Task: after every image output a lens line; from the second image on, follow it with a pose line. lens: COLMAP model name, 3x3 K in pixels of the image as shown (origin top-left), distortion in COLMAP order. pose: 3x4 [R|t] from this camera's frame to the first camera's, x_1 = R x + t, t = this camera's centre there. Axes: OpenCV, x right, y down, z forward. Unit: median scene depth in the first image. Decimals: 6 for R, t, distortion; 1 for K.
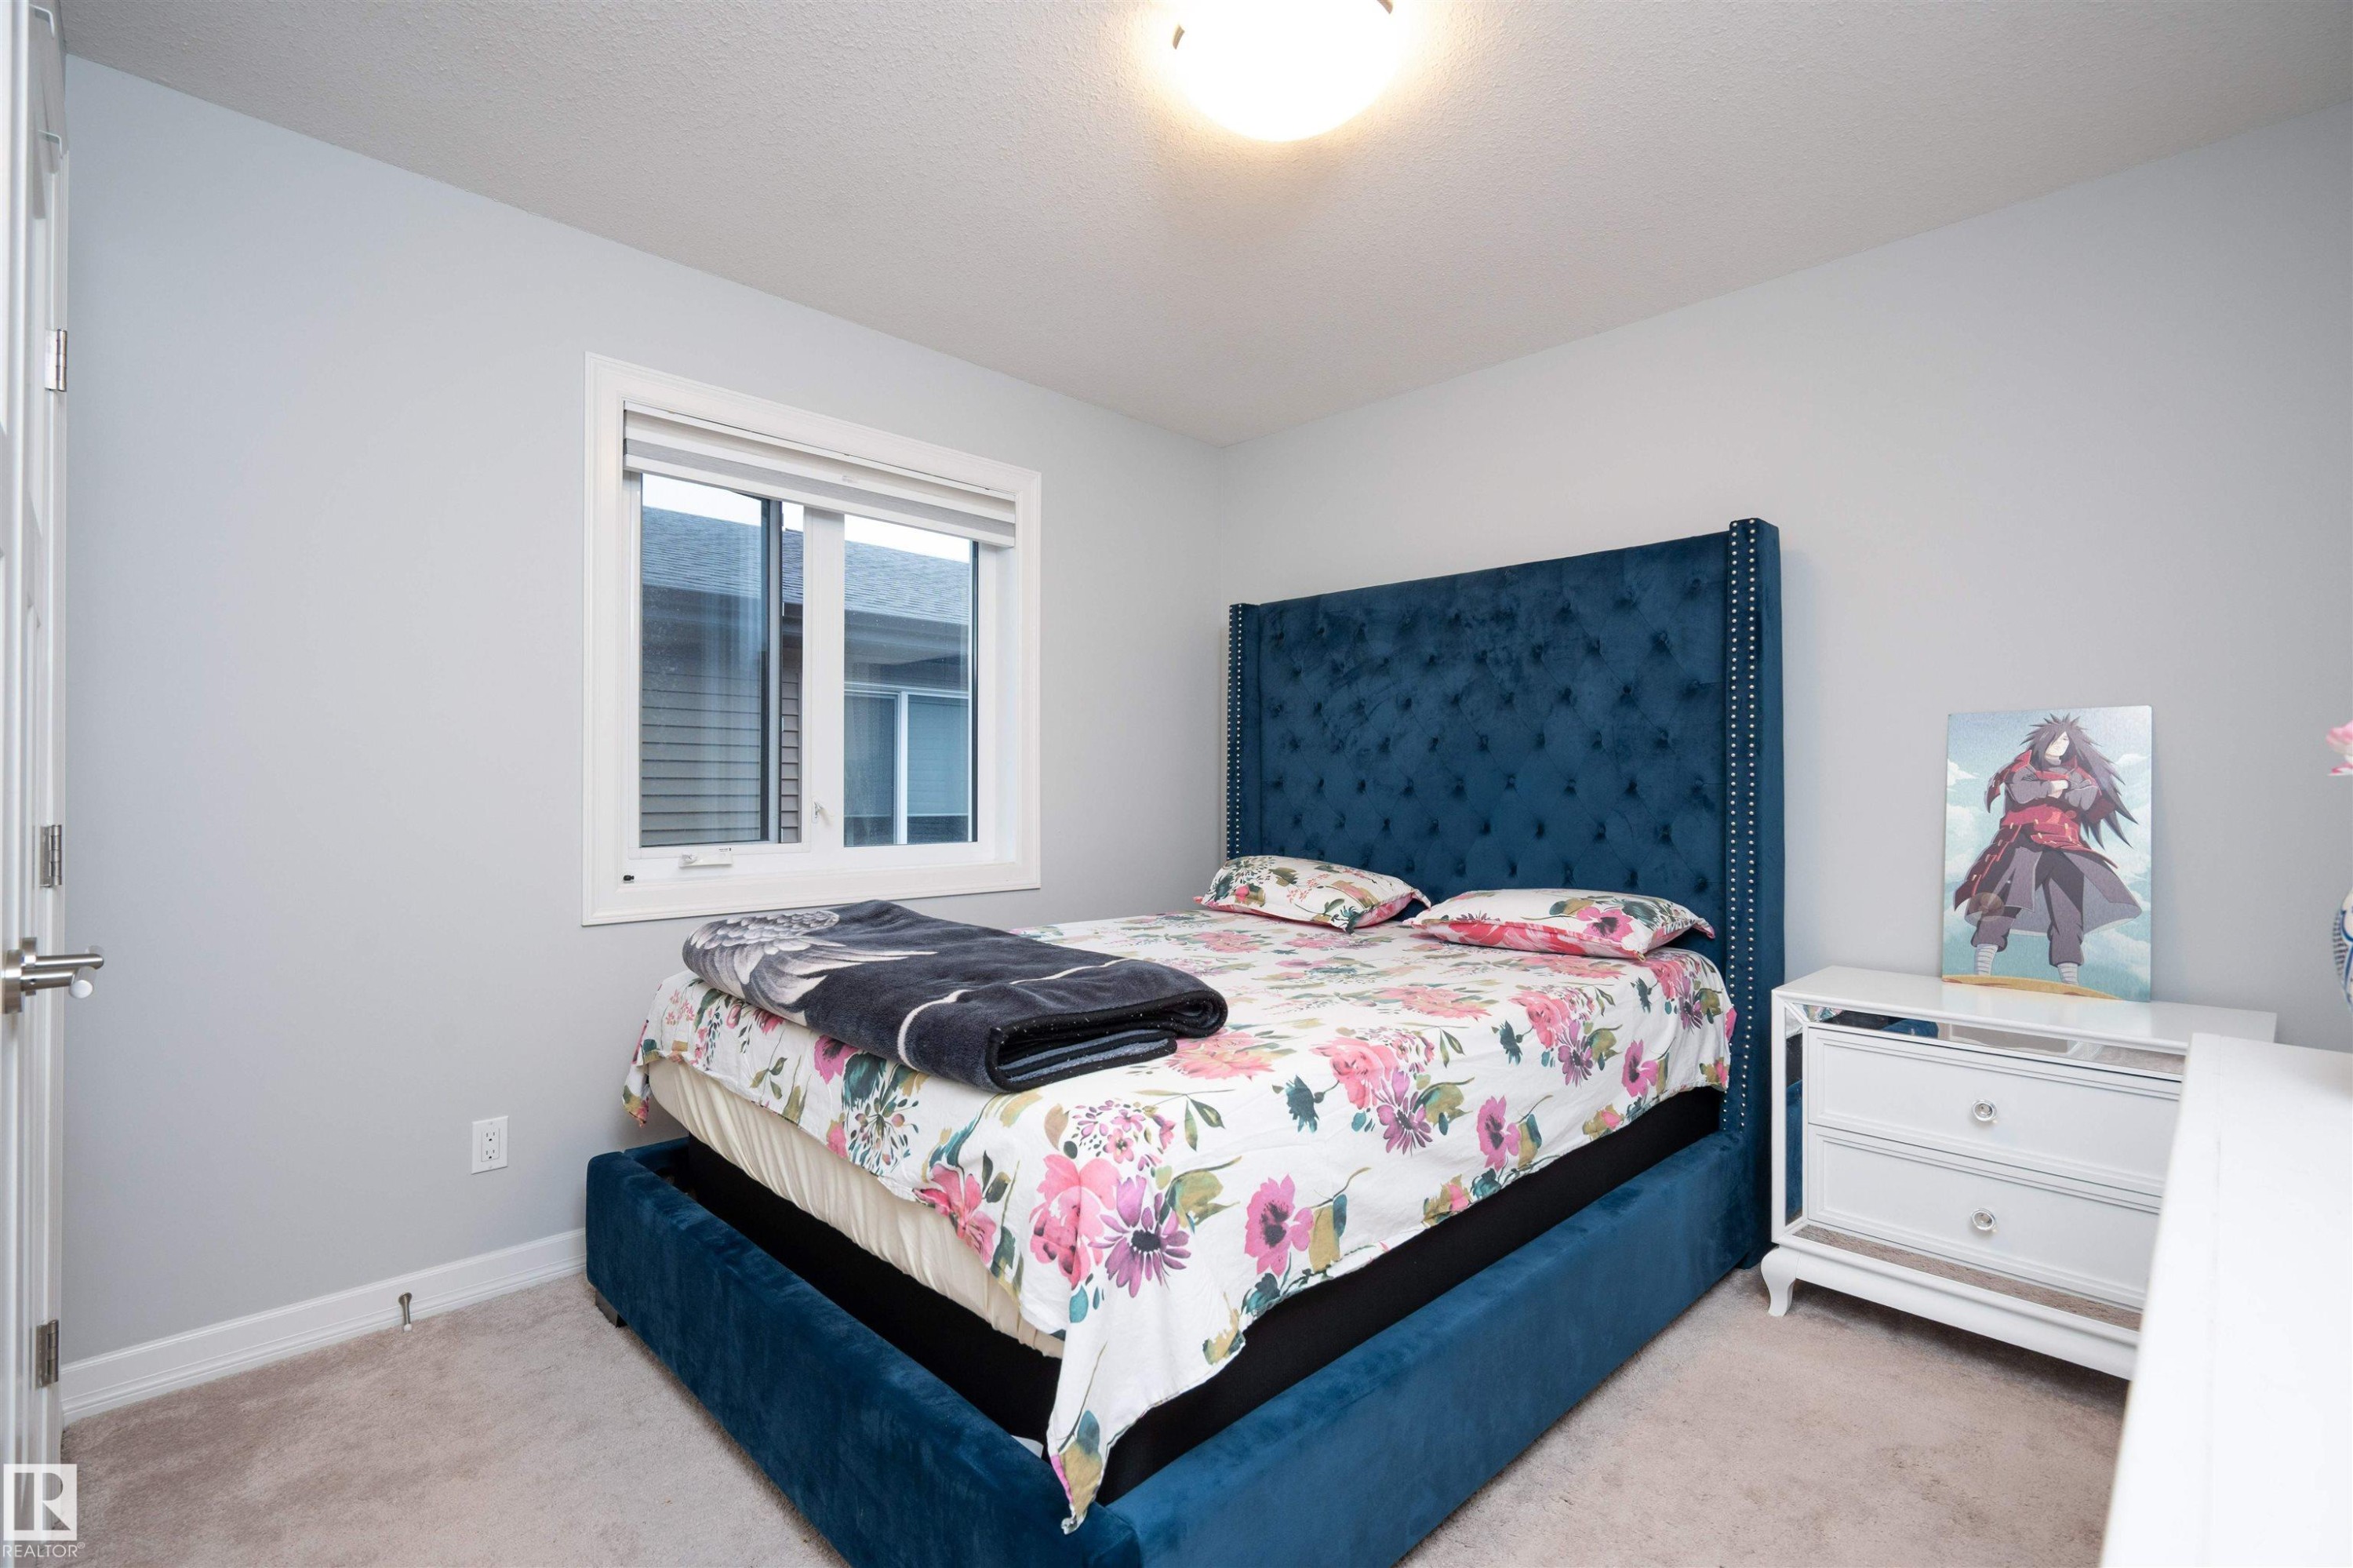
lens RADIAL K [[1086.4, 0, 1167.7], [0, 1086.4, 778.6], [0, 0, 1]] dist [-0.001685, 0.000243]
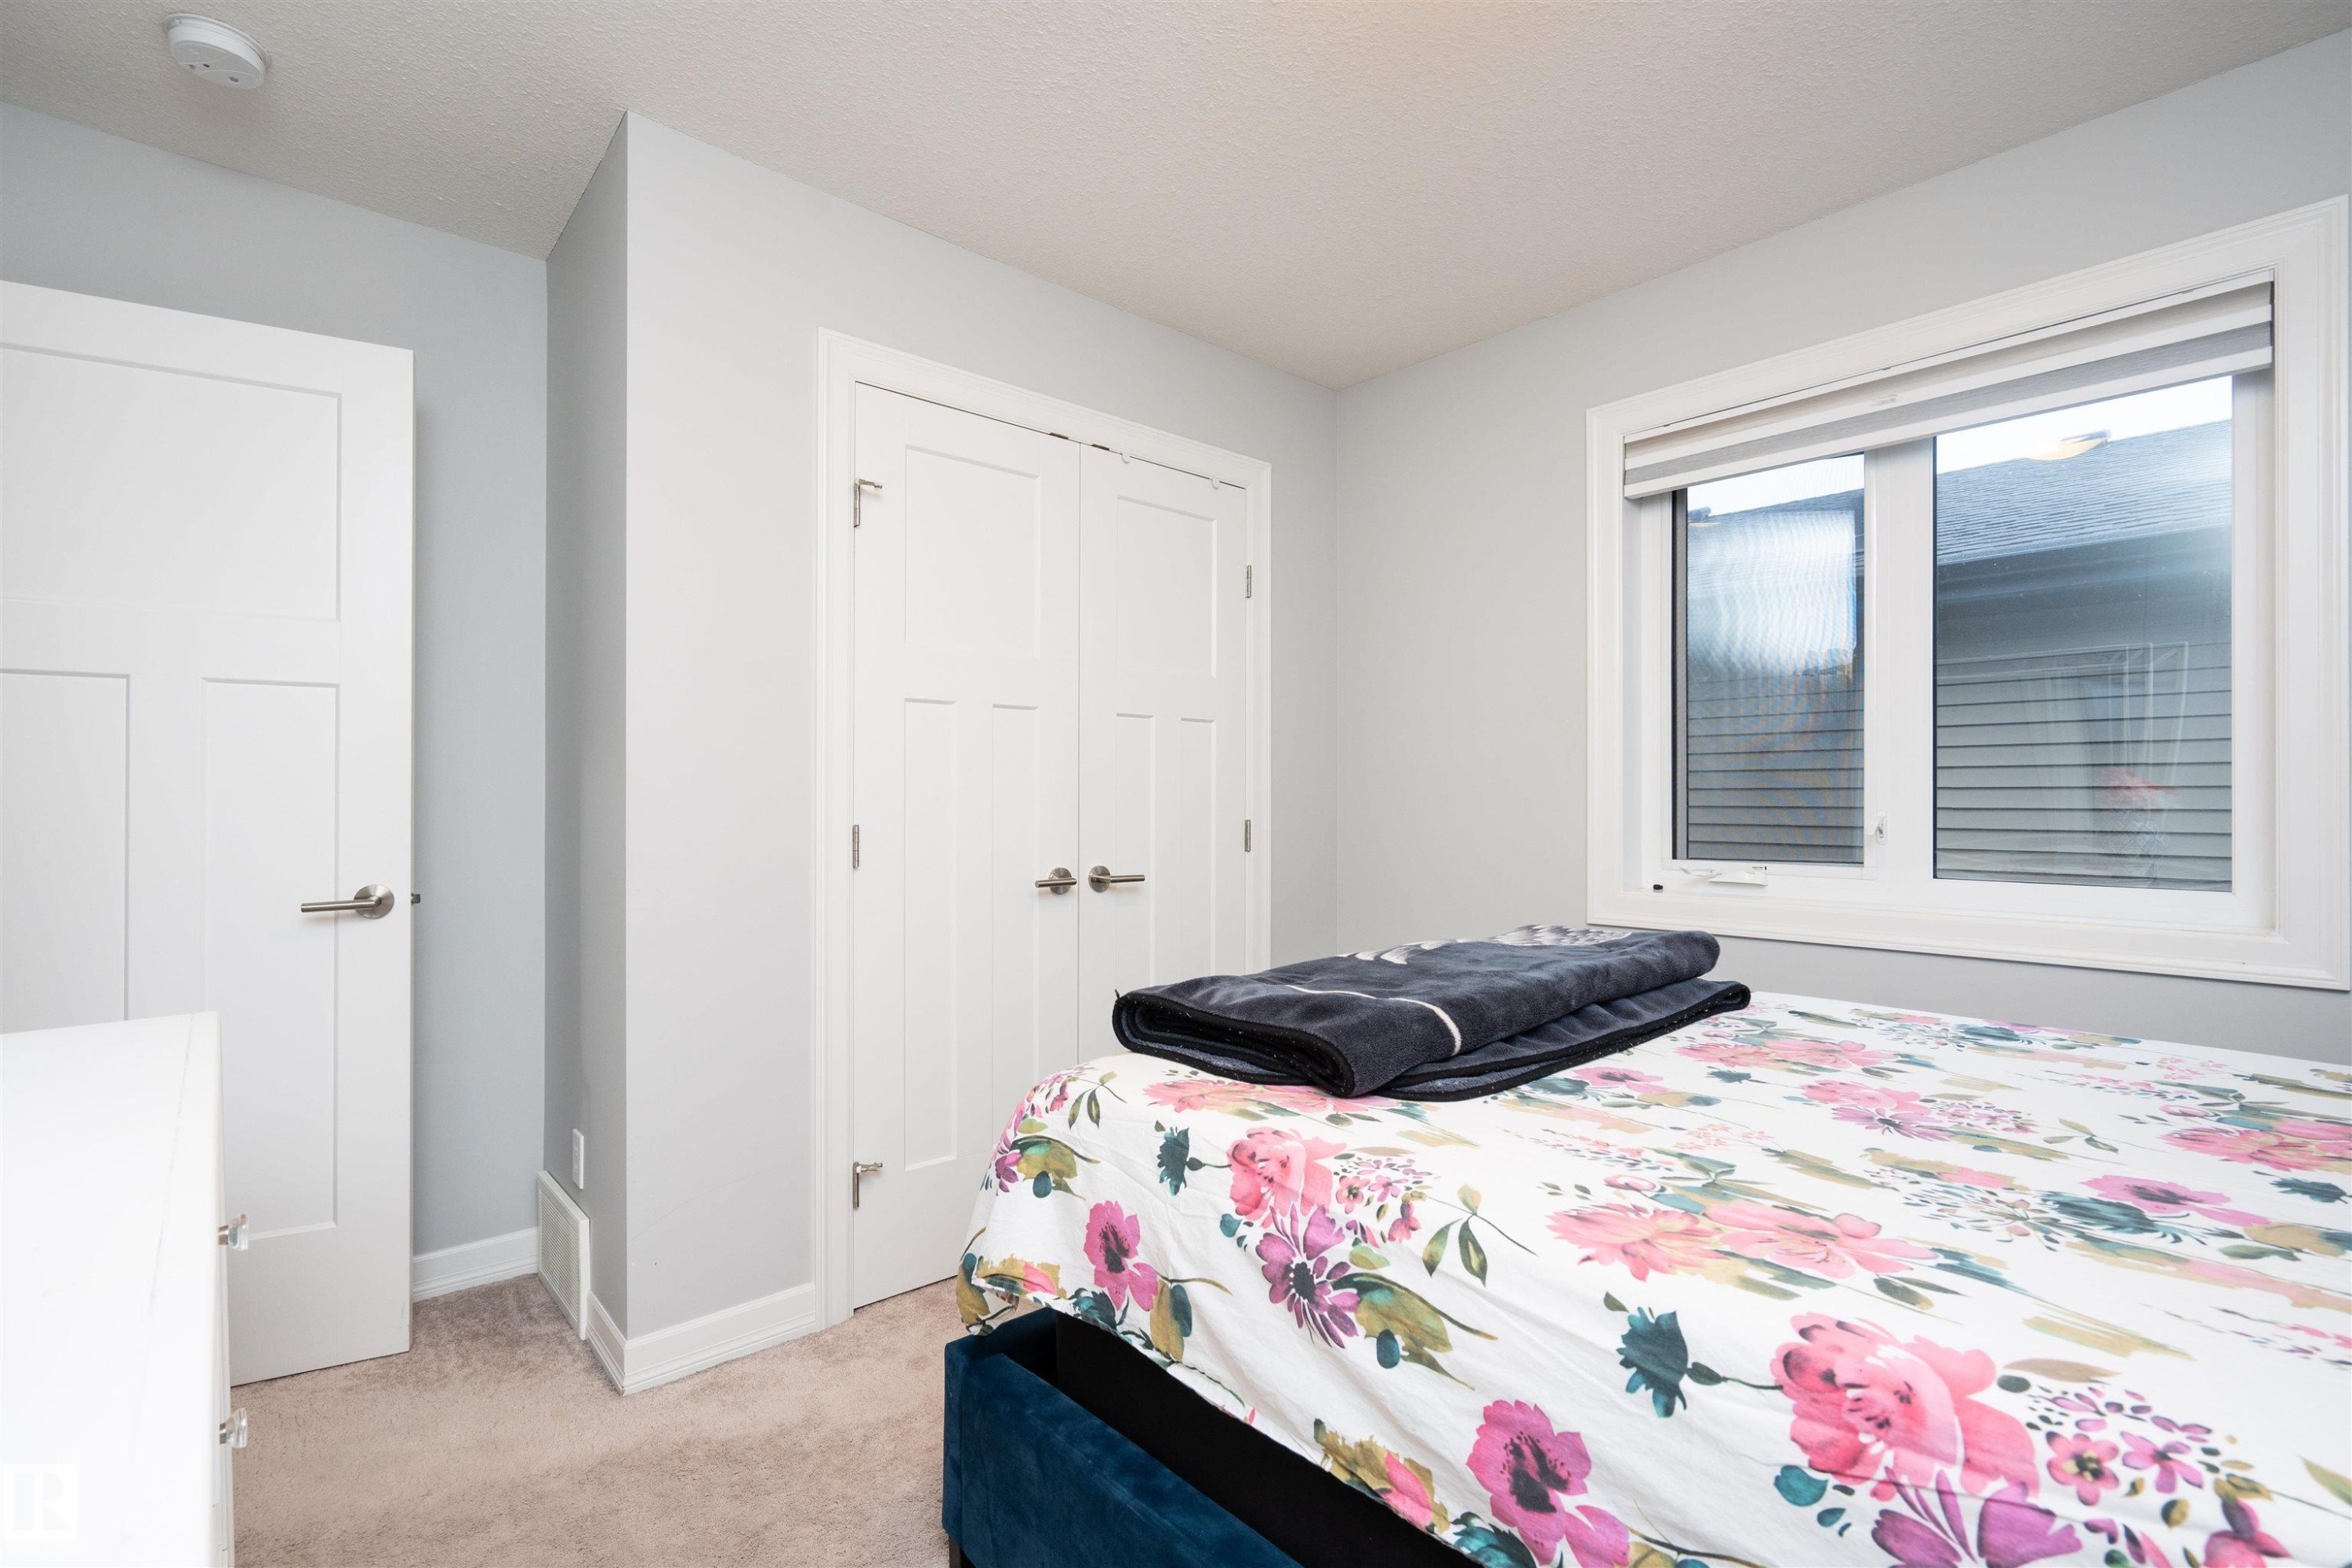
lens RADIAL K [[1085.9, 0, 1156.0], [0, 1085.9, 791.0], [0, 0, 1]] dist [-0.001685, 0.000243]
pose [[-0.077516, -0.008396, -0.996956, 0.902519], [0.006244, 0.999941, -0.008907, 0.009677], [0.996972, -0.006916, -0.077459, 0.950524]]
